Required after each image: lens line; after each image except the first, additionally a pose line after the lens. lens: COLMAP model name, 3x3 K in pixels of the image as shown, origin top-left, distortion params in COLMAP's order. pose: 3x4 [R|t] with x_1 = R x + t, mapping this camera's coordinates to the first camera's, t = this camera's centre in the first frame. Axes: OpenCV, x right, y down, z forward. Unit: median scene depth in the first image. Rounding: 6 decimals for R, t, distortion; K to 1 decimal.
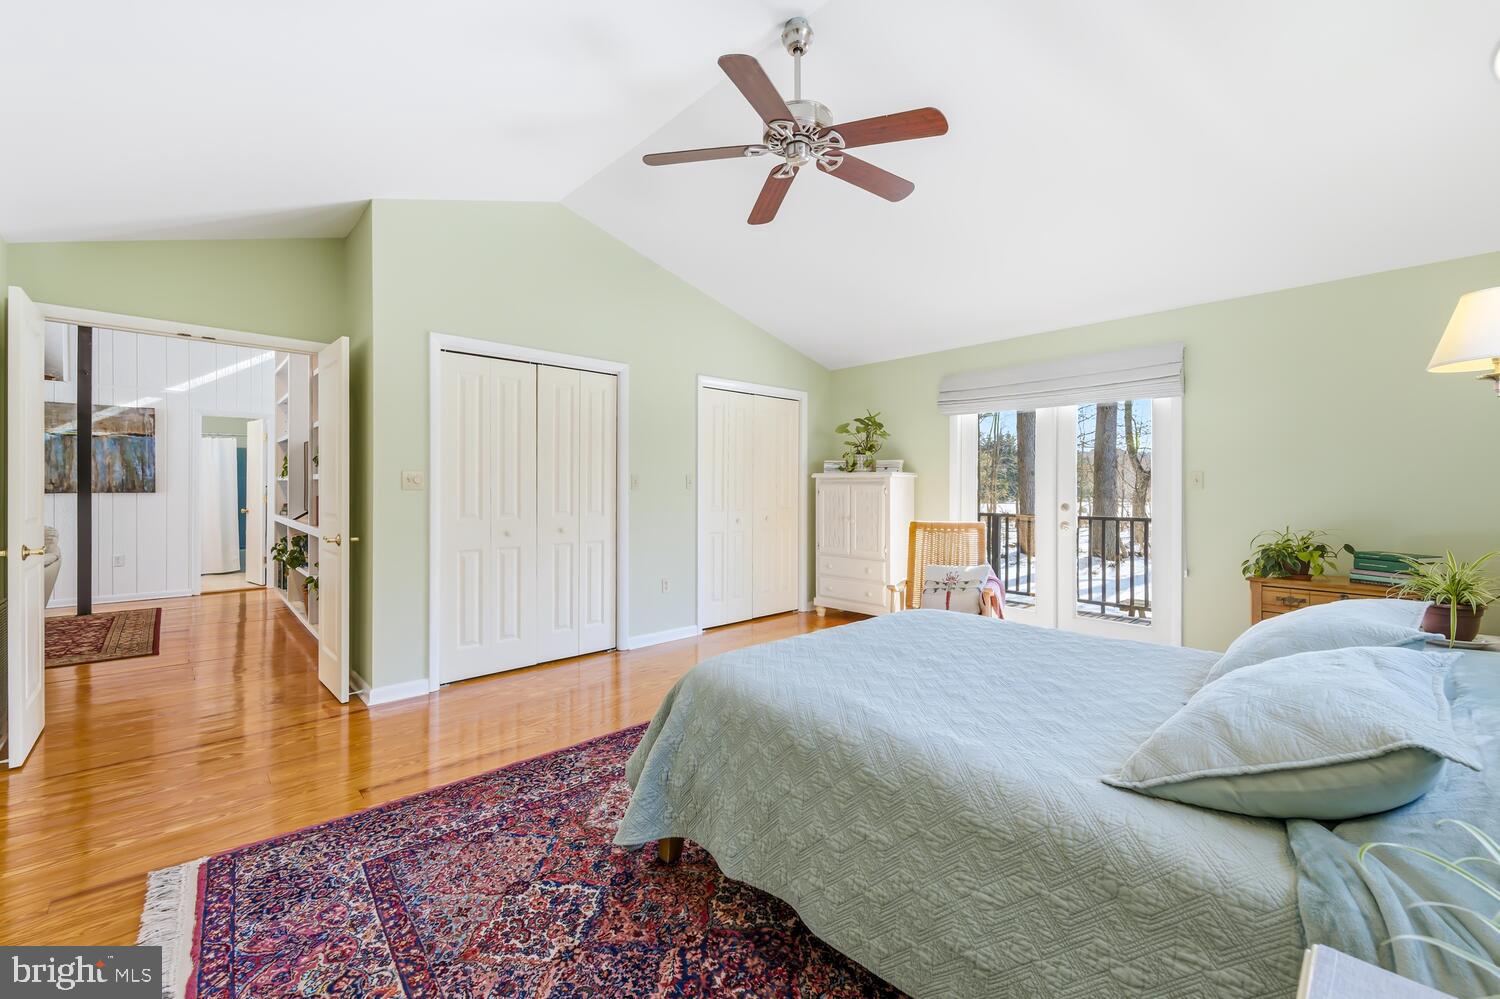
lens RADIAL K [[600.5, 0, 751.9], [0, 600.5, 495.2], [0, 0, 1]] dist [0.001160, -0.000850]
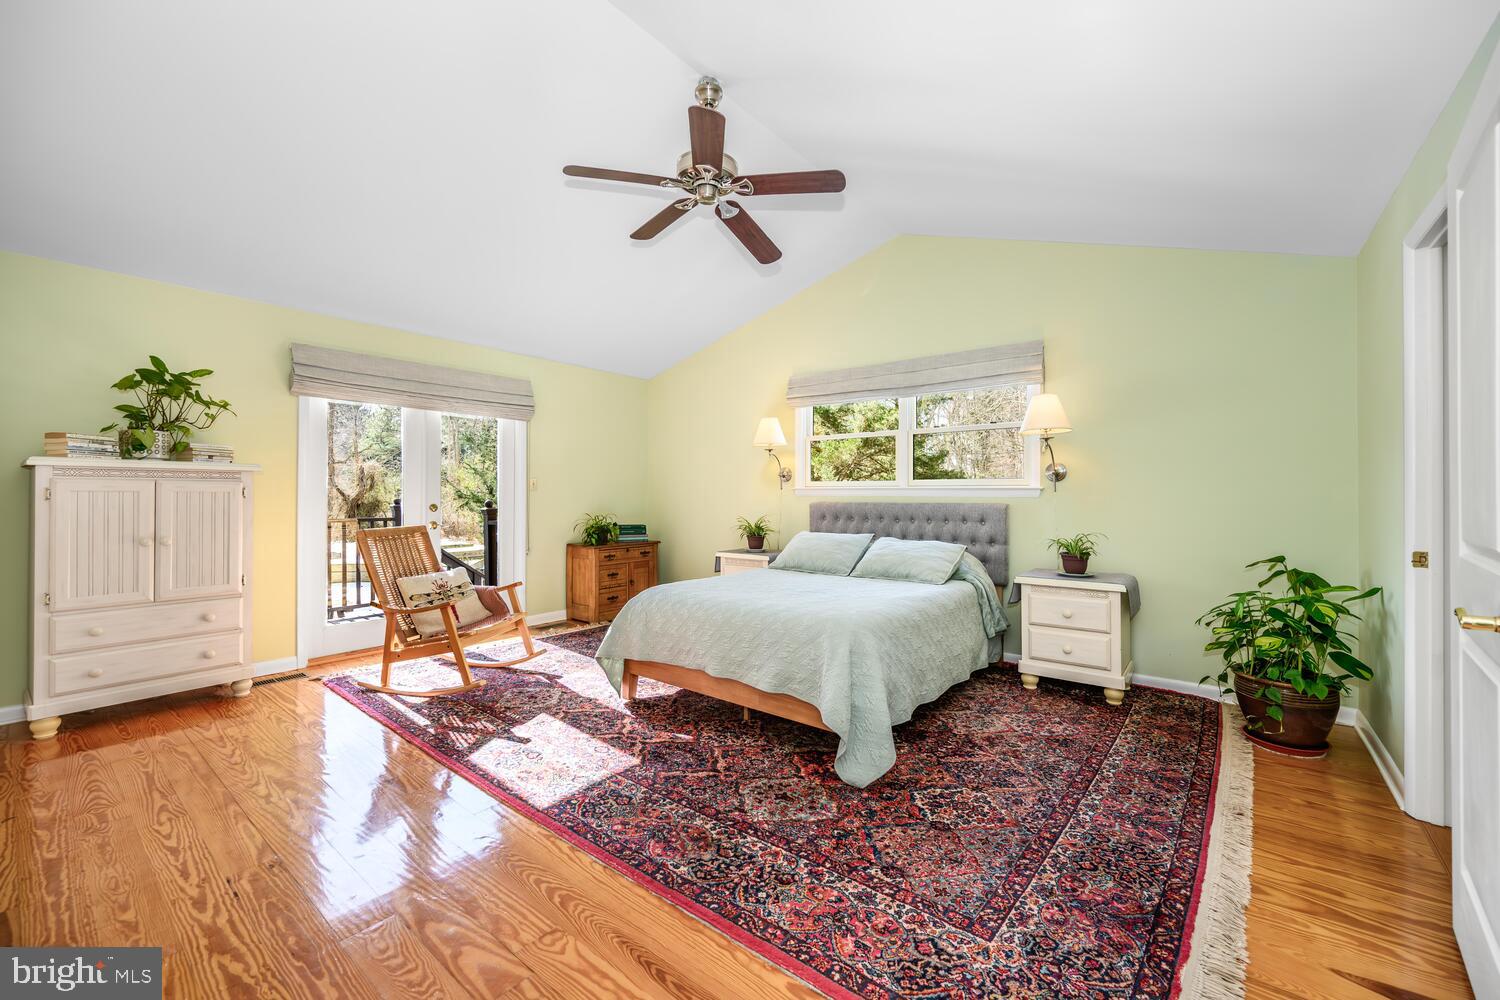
lens RADIAL K [[600.5, 0, 749.5], [0, 600.5, 492.3], [0, 0, 1]] dist [0.001160, -0.000850]
pose [[-0.134602, 0.001566, 0.990898, -1.586762], [0.007533, 0.999971, -0.000557, -0.006094], [-0.990871, 0.007390, -0.134610, 1.600513]]
